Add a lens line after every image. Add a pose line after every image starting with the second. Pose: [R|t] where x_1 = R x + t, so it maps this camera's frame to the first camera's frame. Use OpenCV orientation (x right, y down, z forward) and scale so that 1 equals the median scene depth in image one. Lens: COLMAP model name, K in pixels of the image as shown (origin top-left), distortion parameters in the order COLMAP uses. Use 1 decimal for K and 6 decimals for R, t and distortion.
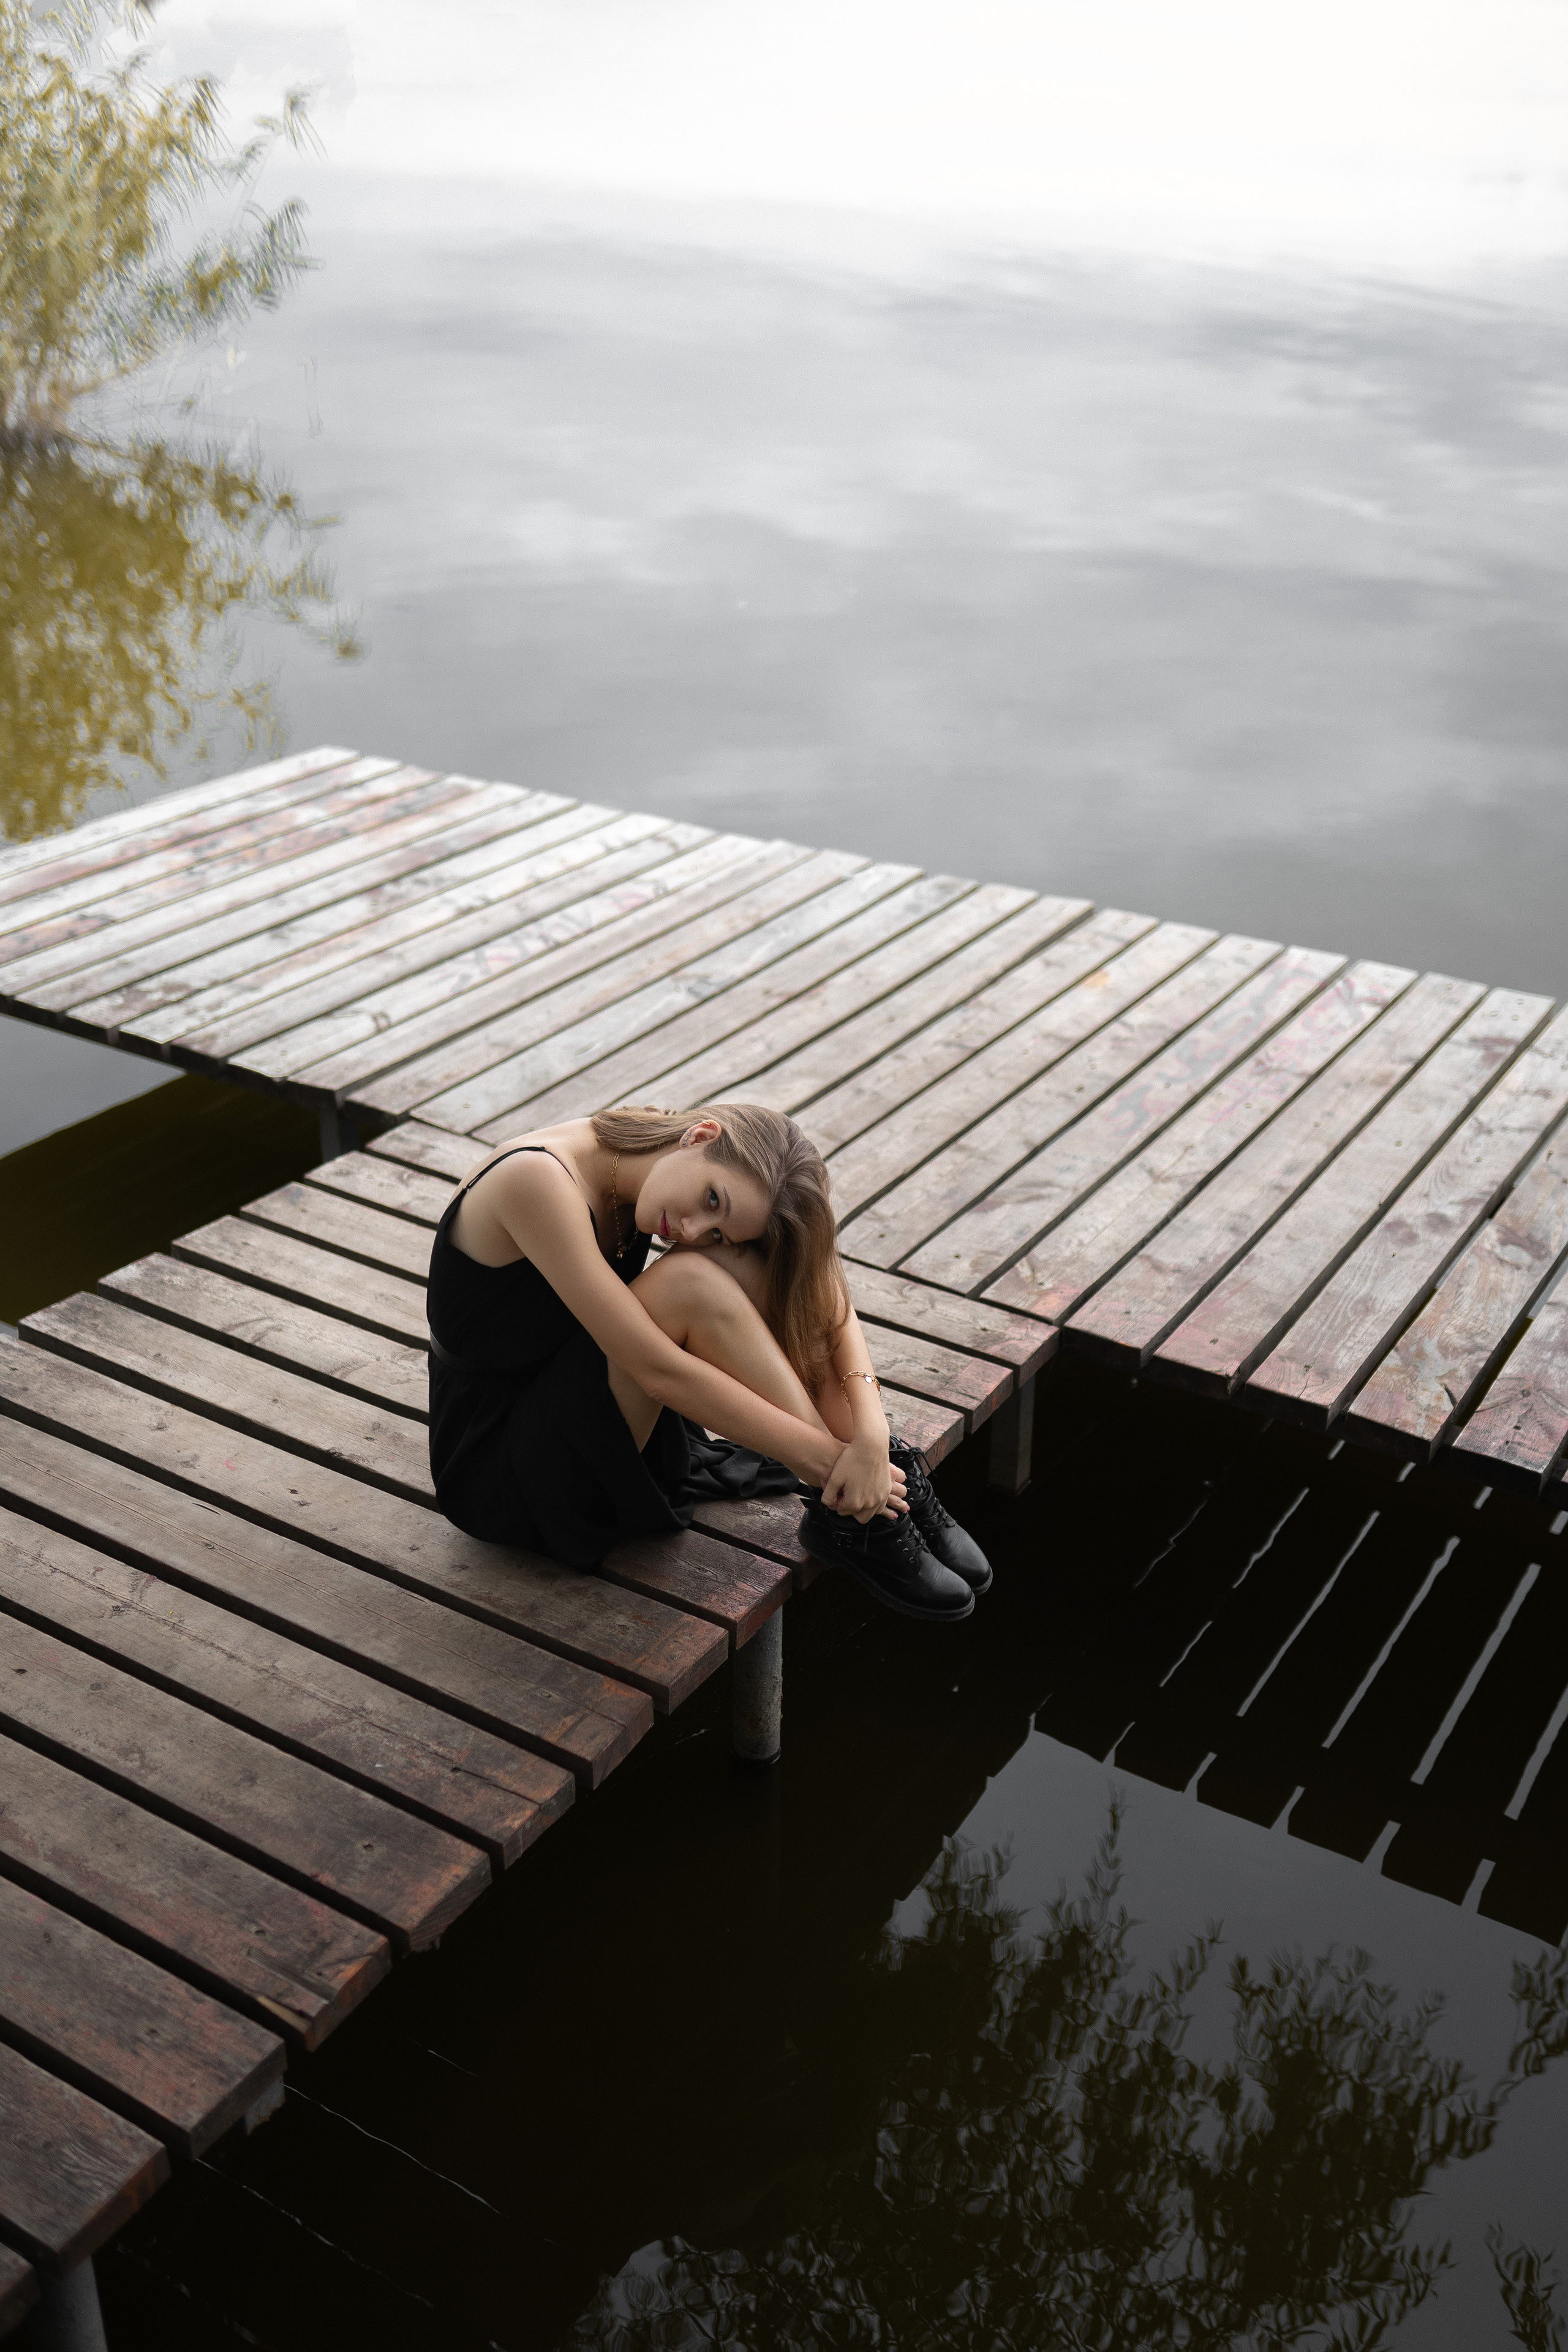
lens RADIAL K [[2180.6, 0, 784.0], [0, 2180.6, 1176.0], [0, 0, 1]] dist [0.054520, -0.090139]
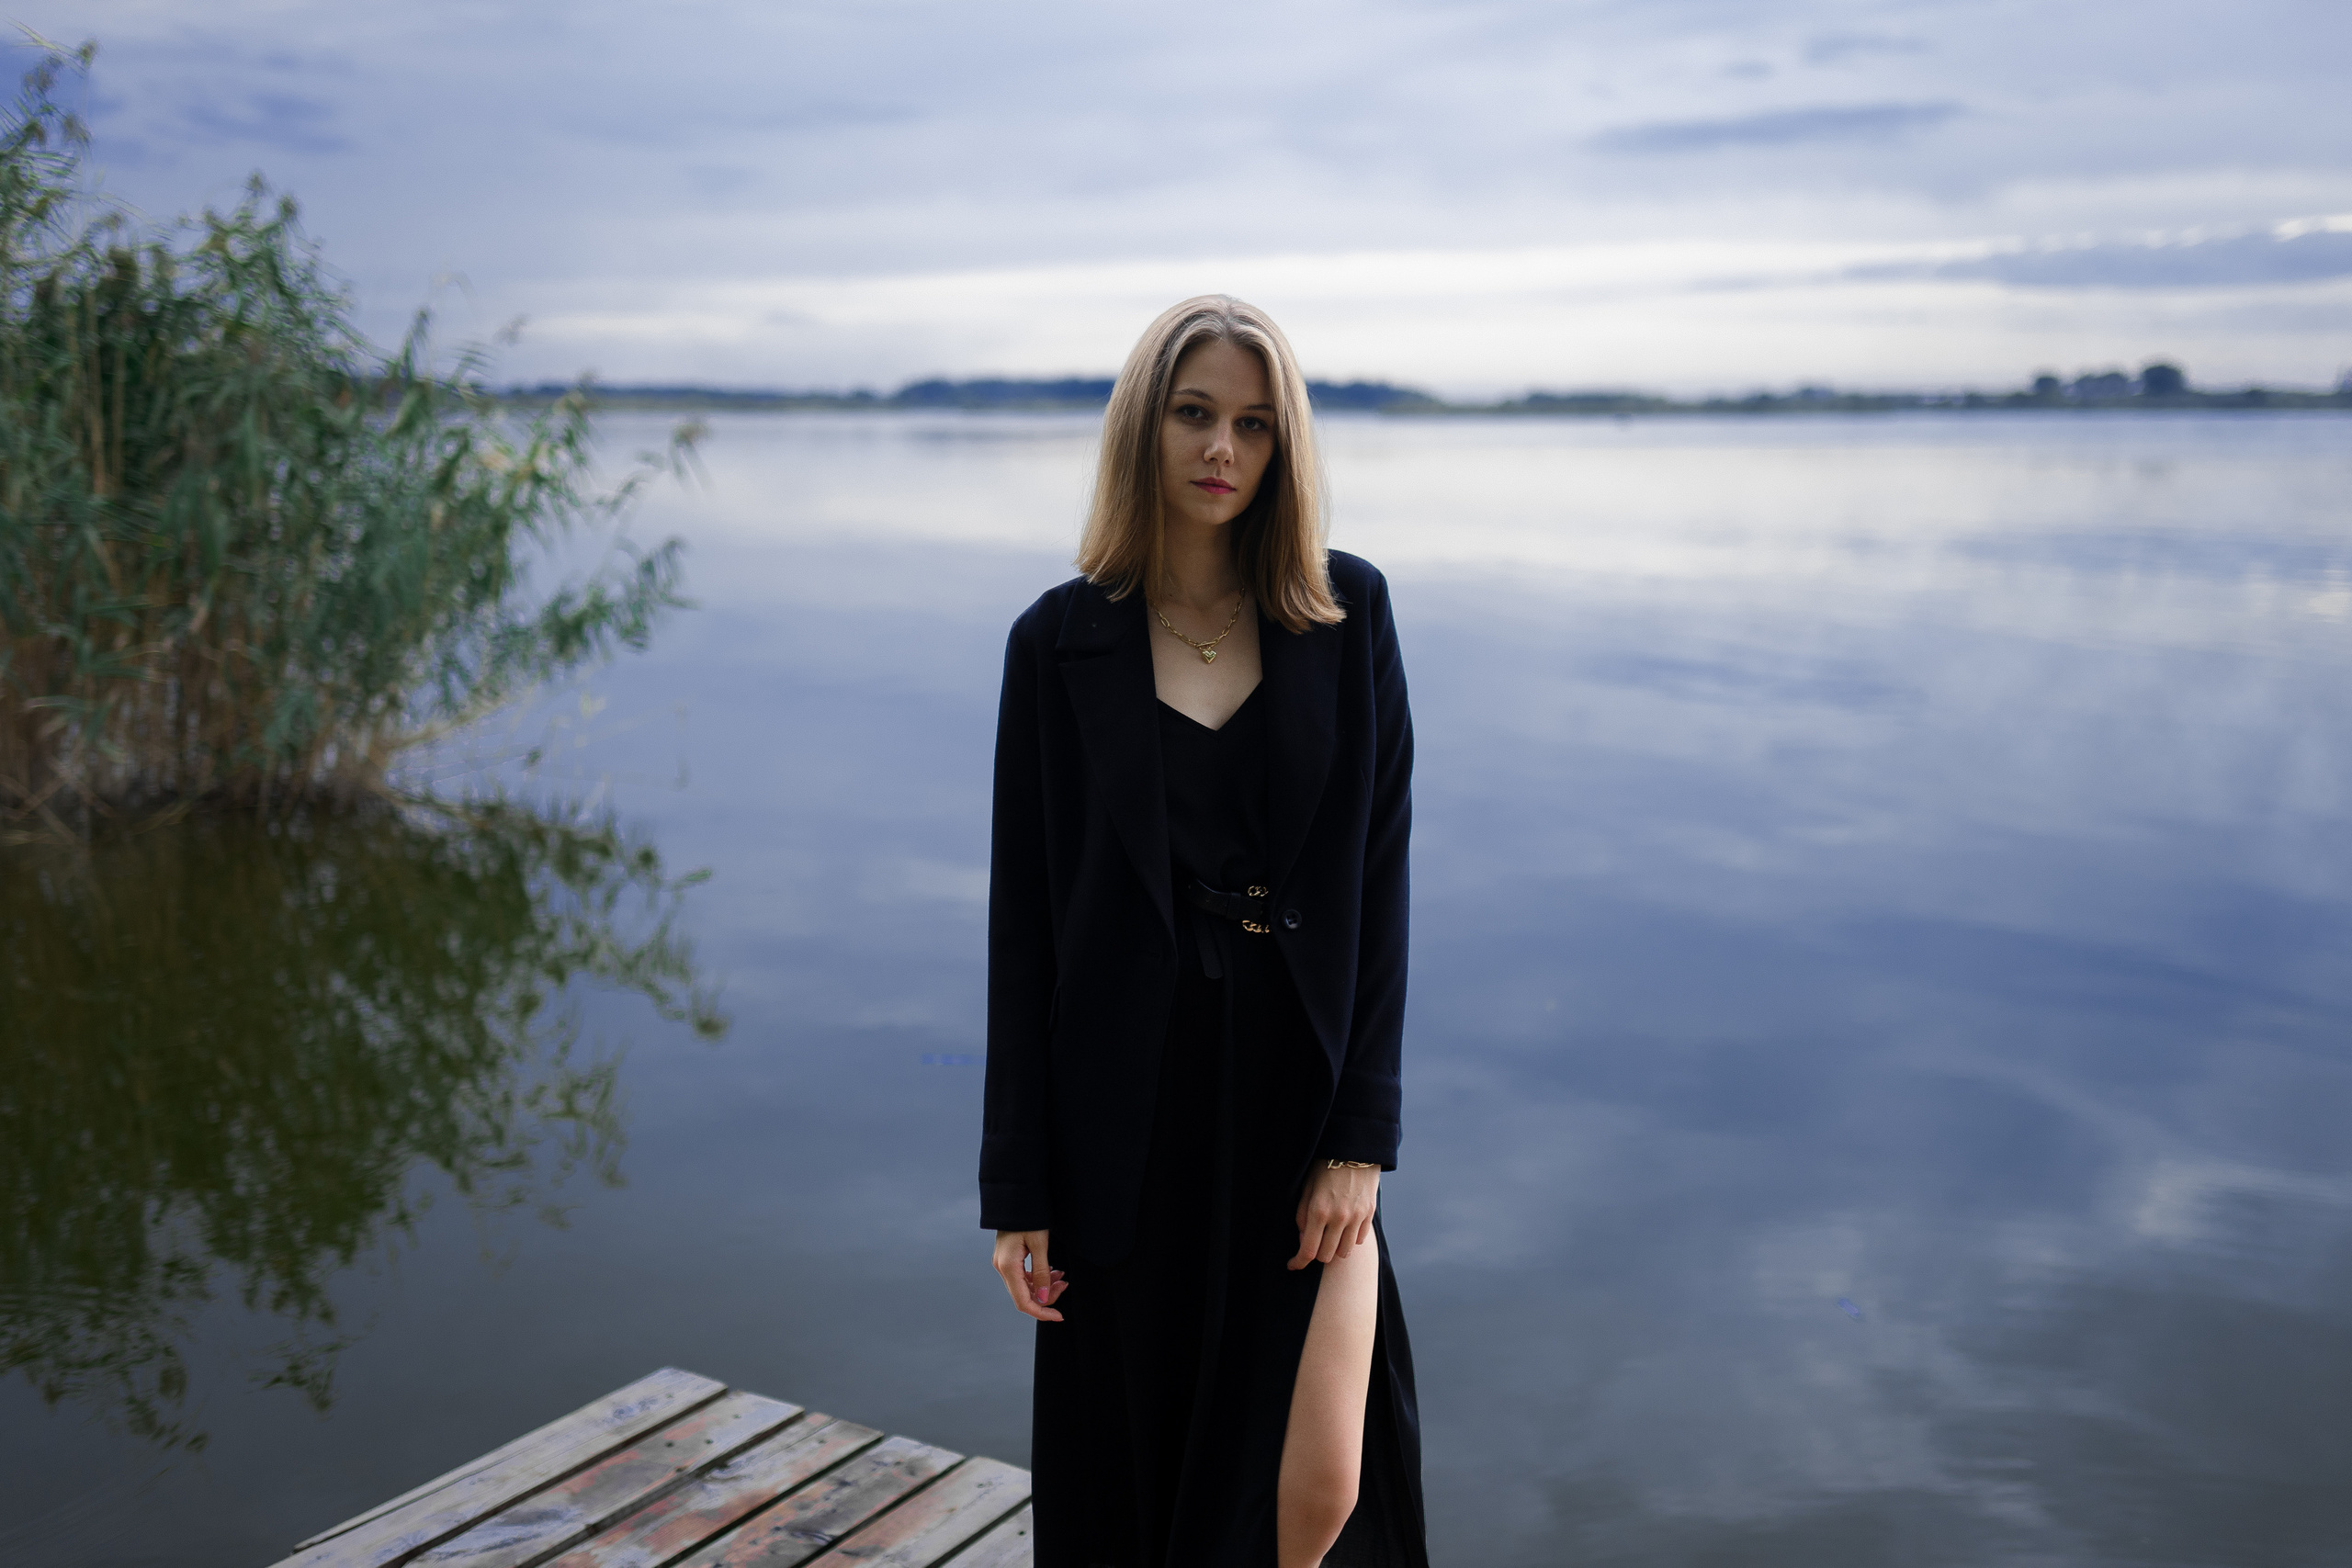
lens RADIAL K [[2180.4, 0, 1218.0], [0, 2180.4, 780.6], [0, 0, 1]] dist [0.054520, -0.090139]
pose [[0.999180, -0.009879, 0.039259, -0.039707], [0.021563, 0.950627, -0.309587, -0.073222], [-0.034262, 0.310180, 0.950060, 0.186466]]
